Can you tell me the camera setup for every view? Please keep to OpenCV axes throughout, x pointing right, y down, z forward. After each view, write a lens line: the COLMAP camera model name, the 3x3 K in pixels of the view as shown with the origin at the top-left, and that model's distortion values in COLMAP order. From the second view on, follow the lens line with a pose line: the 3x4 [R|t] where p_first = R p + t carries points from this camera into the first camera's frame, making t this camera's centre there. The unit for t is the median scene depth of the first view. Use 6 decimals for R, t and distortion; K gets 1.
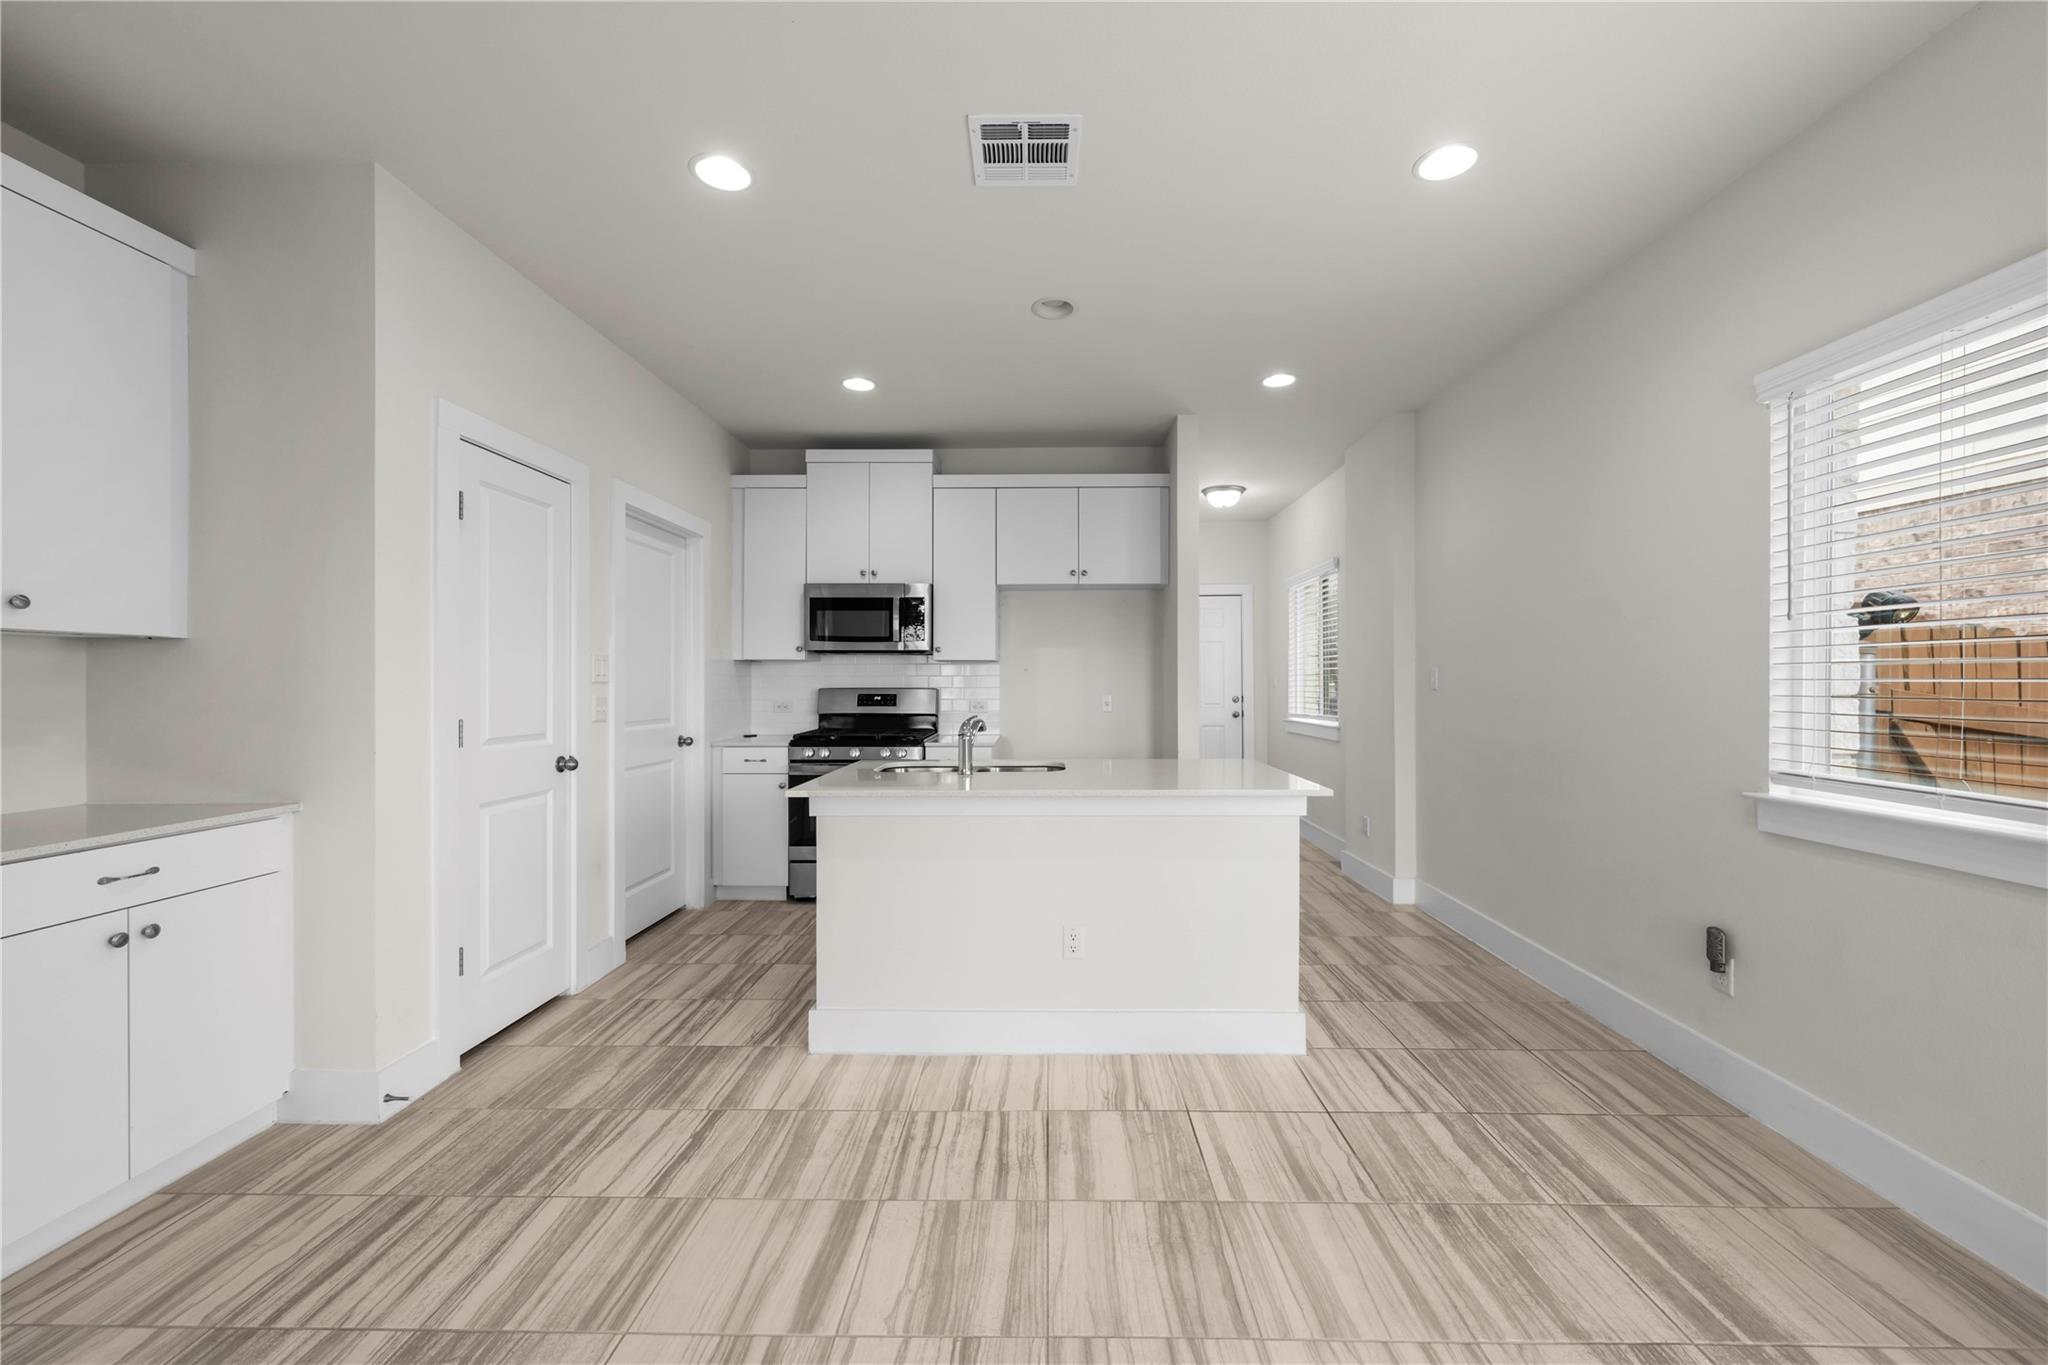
lens RADIAL K [[806.9, 0, 1033.7], [0, 806.9, 681.9], [0, 0, 1]] dist [-0.000092, -0.000085]
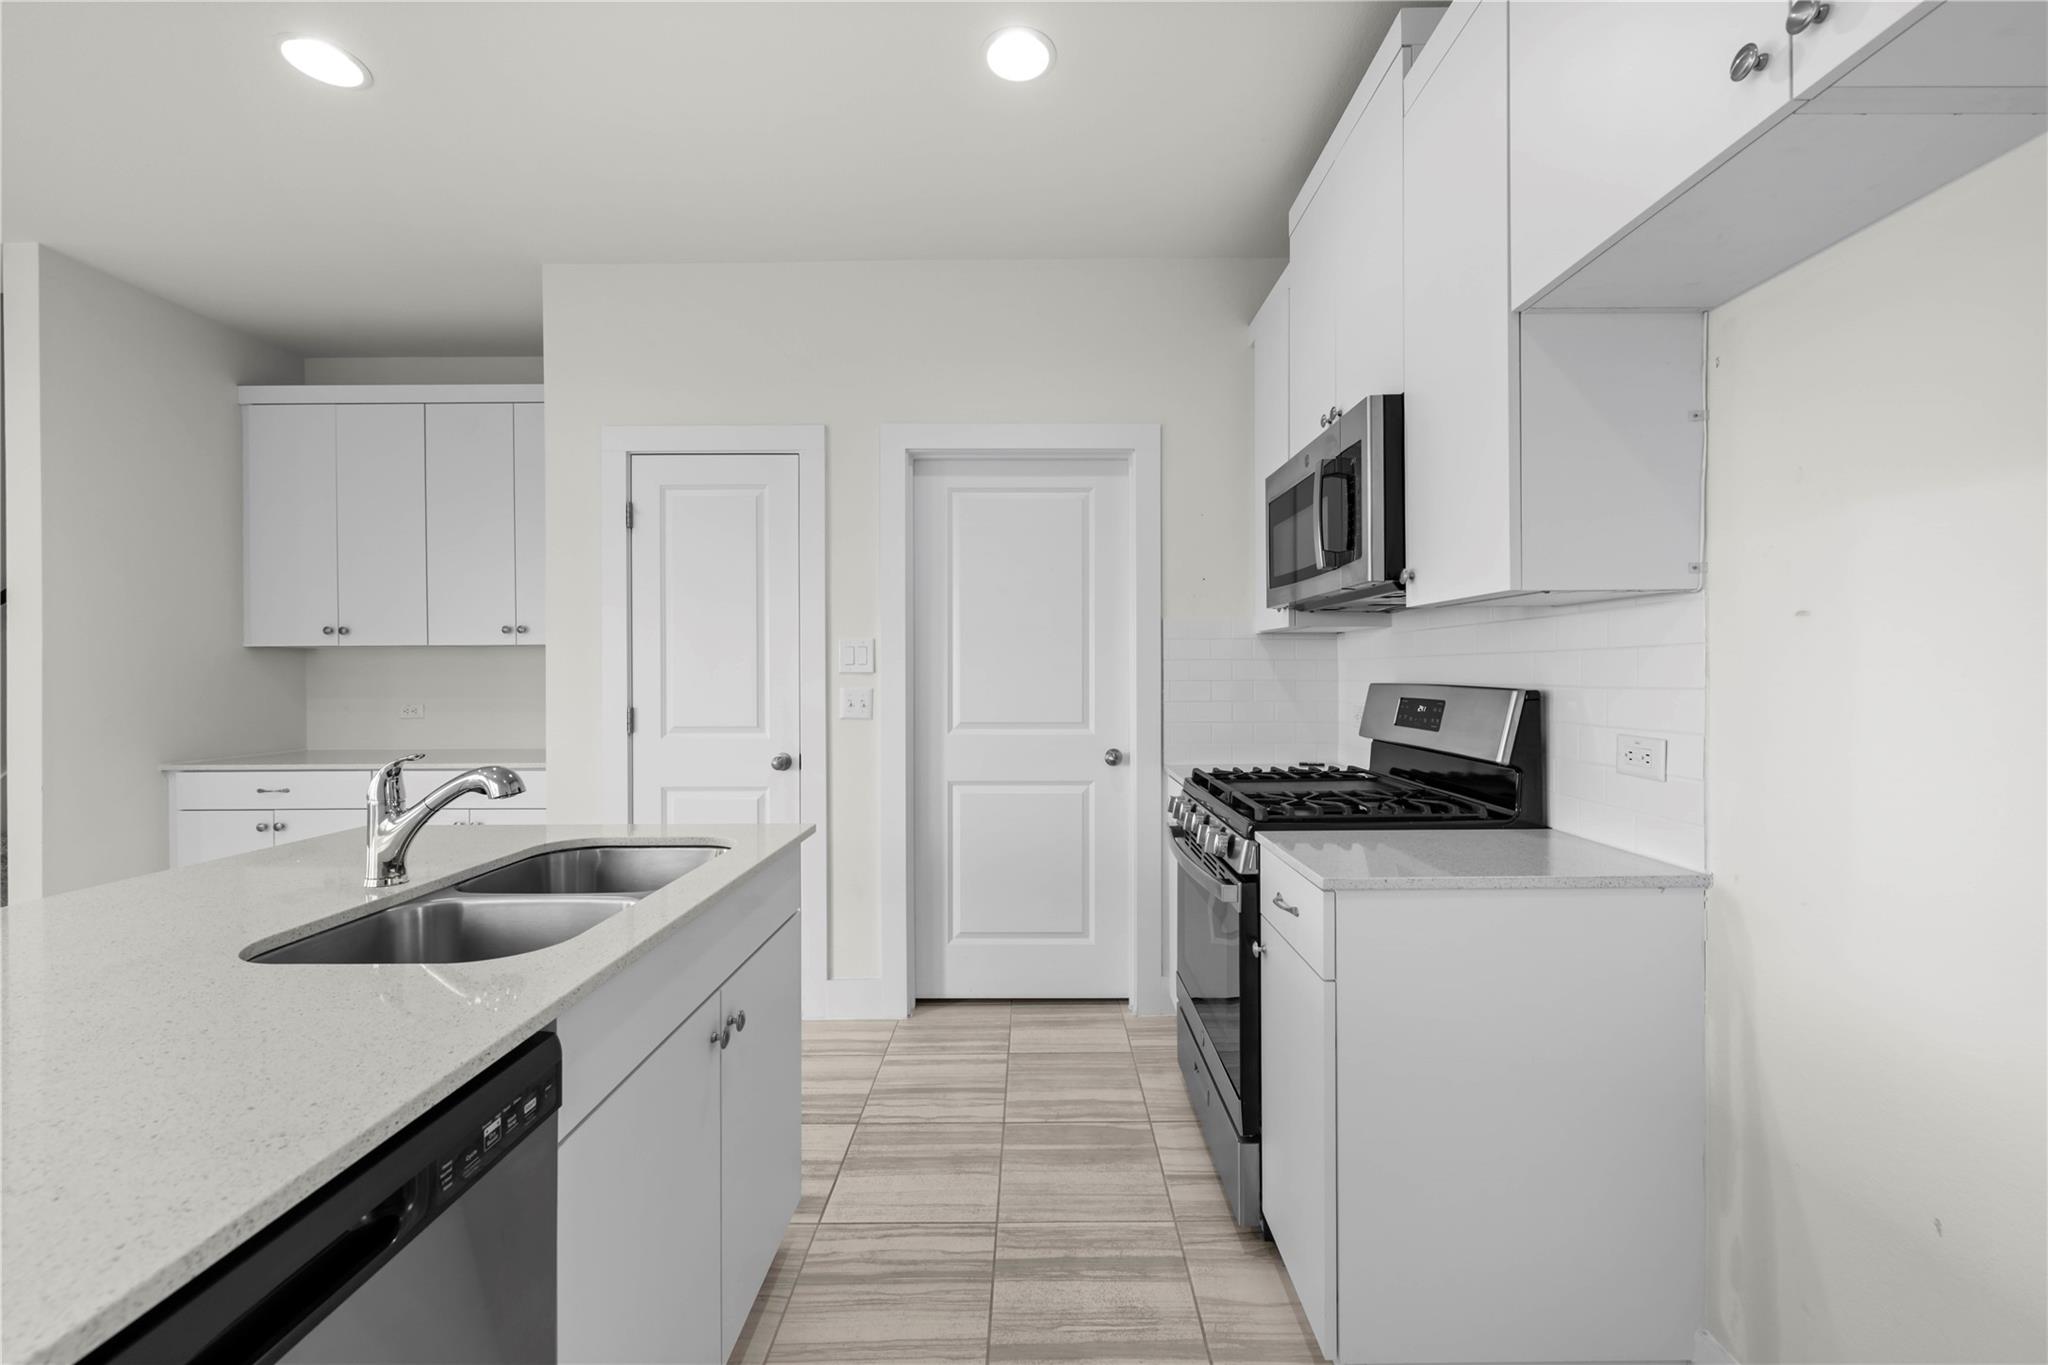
lens RADIAL K [[808.8, 0, 1035.6], [0, 808.8, 674.4], [0, 0, 1]] dist [0.000327, -0.000222]
pose [[0.020180, 0.004902, -0.999784, 0.395803], [0.004004, 0.999980, 0.004984, -0.001355], [0.999788, -0.004103, 0.020160, 1.456000]]
